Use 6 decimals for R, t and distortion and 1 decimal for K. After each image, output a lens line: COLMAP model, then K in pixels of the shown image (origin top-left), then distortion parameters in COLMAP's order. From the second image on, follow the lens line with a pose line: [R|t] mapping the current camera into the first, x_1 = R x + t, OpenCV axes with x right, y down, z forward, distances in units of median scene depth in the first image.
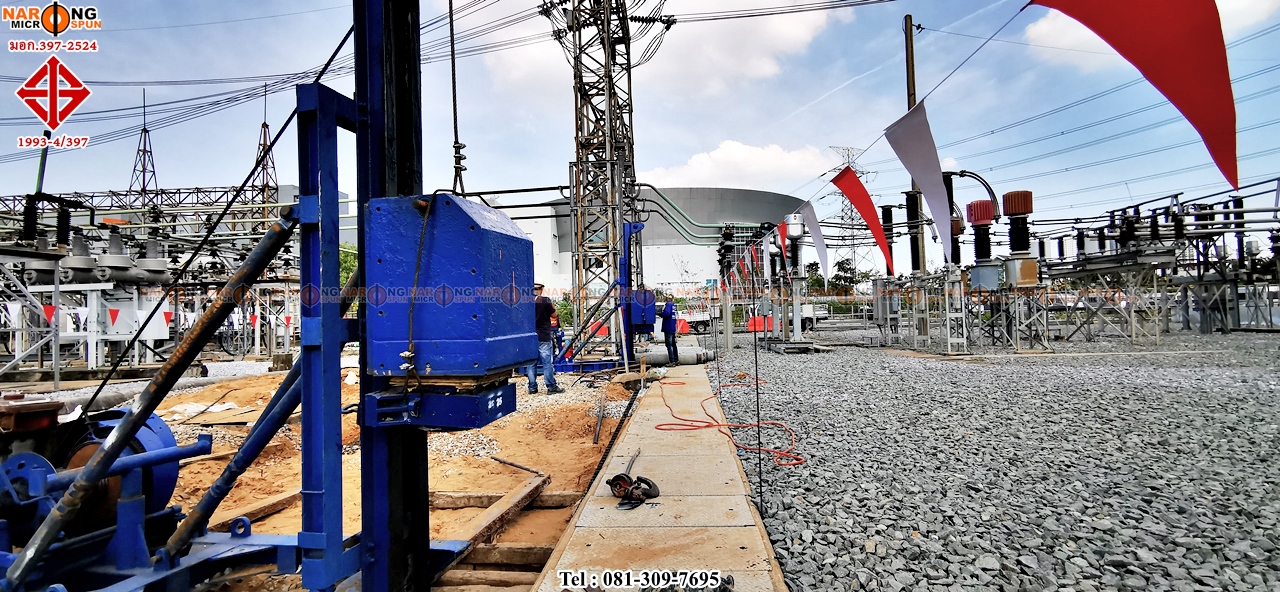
lens RADIAL K [[600.1, 0, 636.7], [0, 600.1, 291.2], [0, 0, 1]] dist [0.019771, 0.000192]
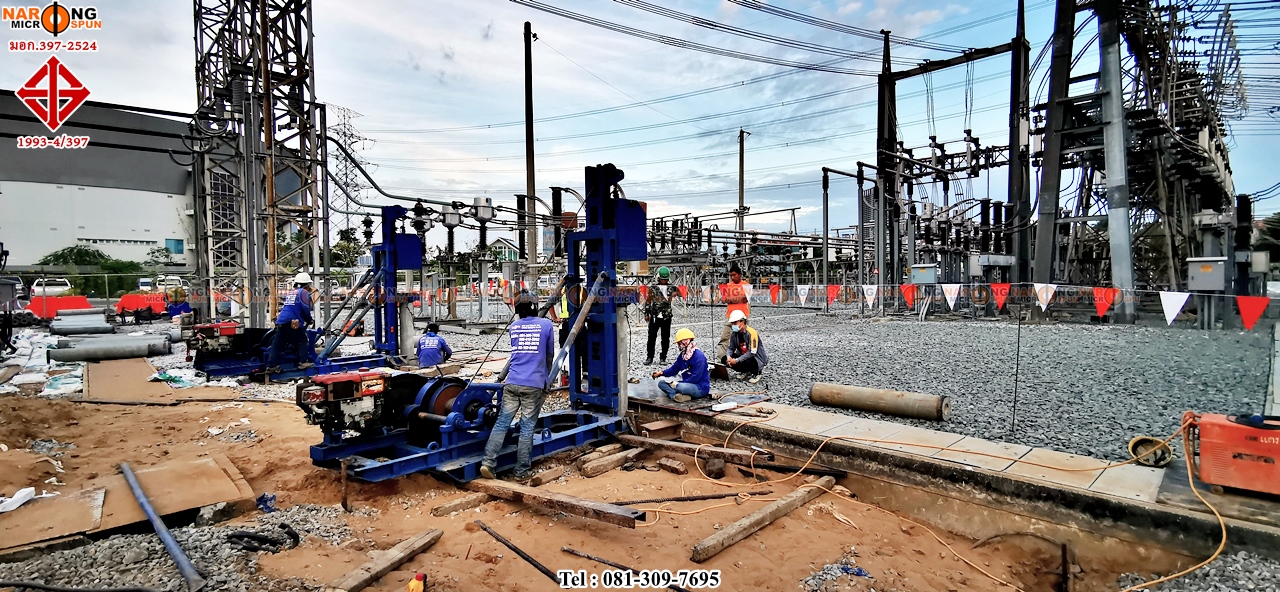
lens RADIAL K [[599.3, 0, 642.1], [0, 599.3, 292.3], [0, 0, 1]] dist [0.014293, 0.000593]
pose [[0.671189, 0.007797, 0.741245, -0.297171], [-0.044441, 0.998569, 0.029737, -0.008930], [-0.739953, -0.052901, 0.670575, 0.113759]]
